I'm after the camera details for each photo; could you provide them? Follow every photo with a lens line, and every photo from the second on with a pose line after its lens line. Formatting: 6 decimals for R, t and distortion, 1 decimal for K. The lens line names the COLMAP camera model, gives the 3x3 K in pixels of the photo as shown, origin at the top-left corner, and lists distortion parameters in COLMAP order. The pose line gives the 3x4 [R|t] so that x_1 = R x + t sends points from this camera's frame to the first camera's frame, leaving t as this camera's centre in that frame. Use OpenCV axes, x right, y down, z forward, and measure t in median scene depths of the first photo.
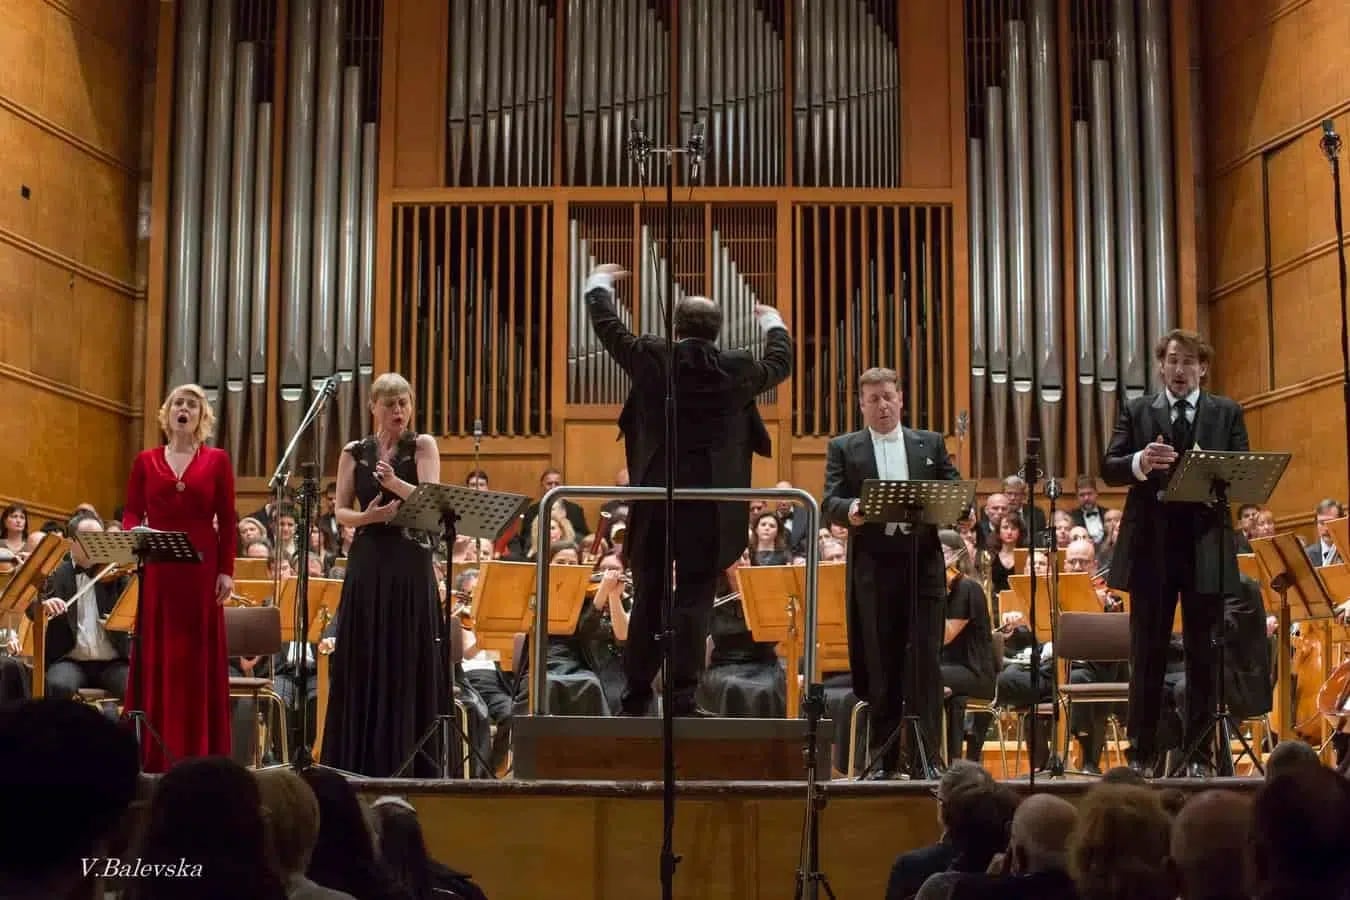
lens RADIAL K [[4242.8, 0, 667.5], [0, 4242.8, 404.7], [0, 0, 1]] dist [0.259673, 0.000000]
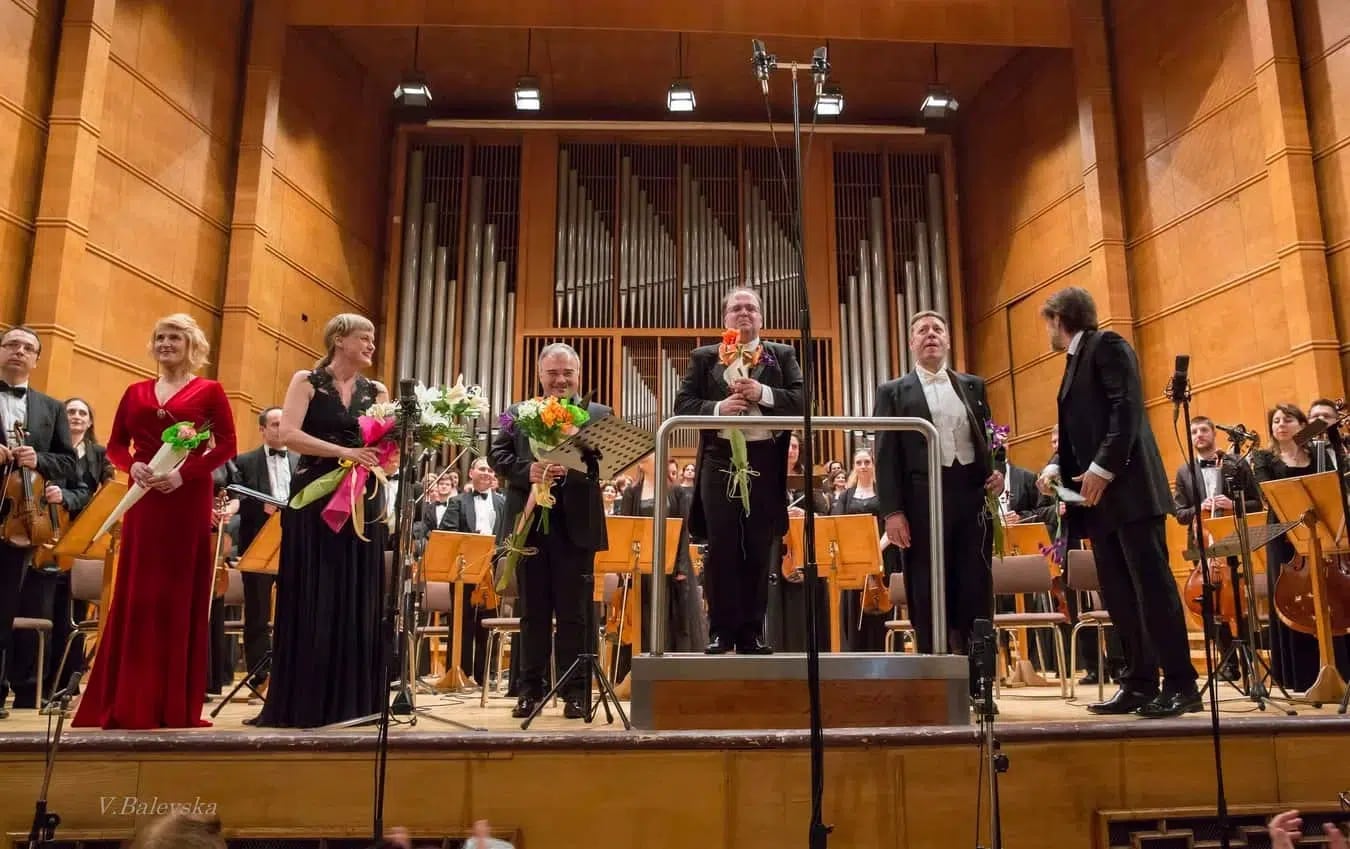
lens RADIAL K [[1360.0, 0, 714.4], [0, 1360.0, 380.9], [0, 0, 1]] dist [0.059533, 0.000000]
pose [[0.997753, 0.000597, 0.066992, -0.022644], [0.005592, 0.995729, -0.092157, 0.024892], [-0.066761, 0.092324, 0.993488, 0.422888]]
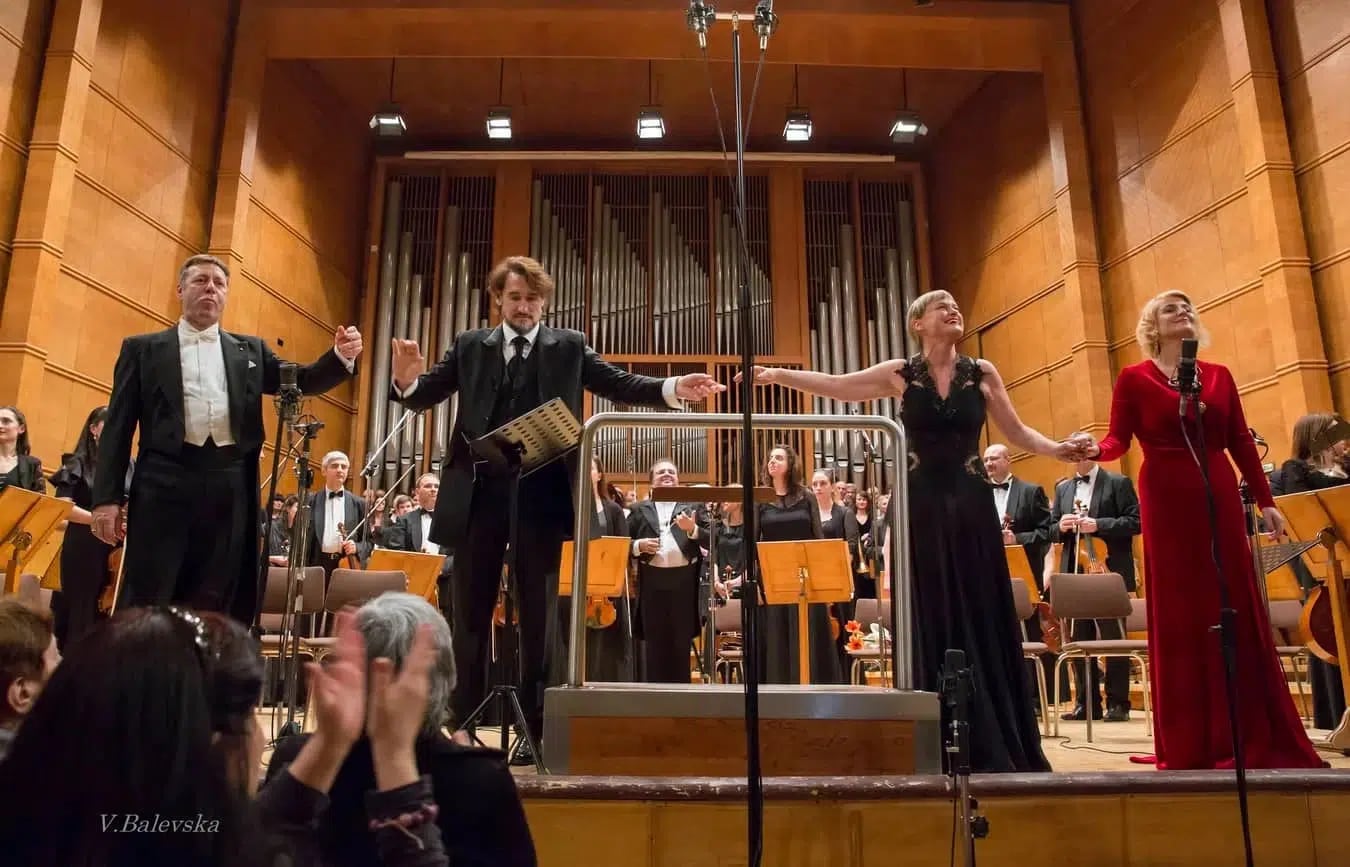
lens RADIAL K [[1271.8, 0, 634.3], [0, 1271.8, 367.8], [0, 0, 1]] dist [0.010630, 0.000000]
pose [[0.999894, 0.003357, 0.014159, -0.013188], [-0.001435, 0.991037, -0.133577, 0.027670], [-0.014480, 0.133543, 0.990937, 0.457873]]
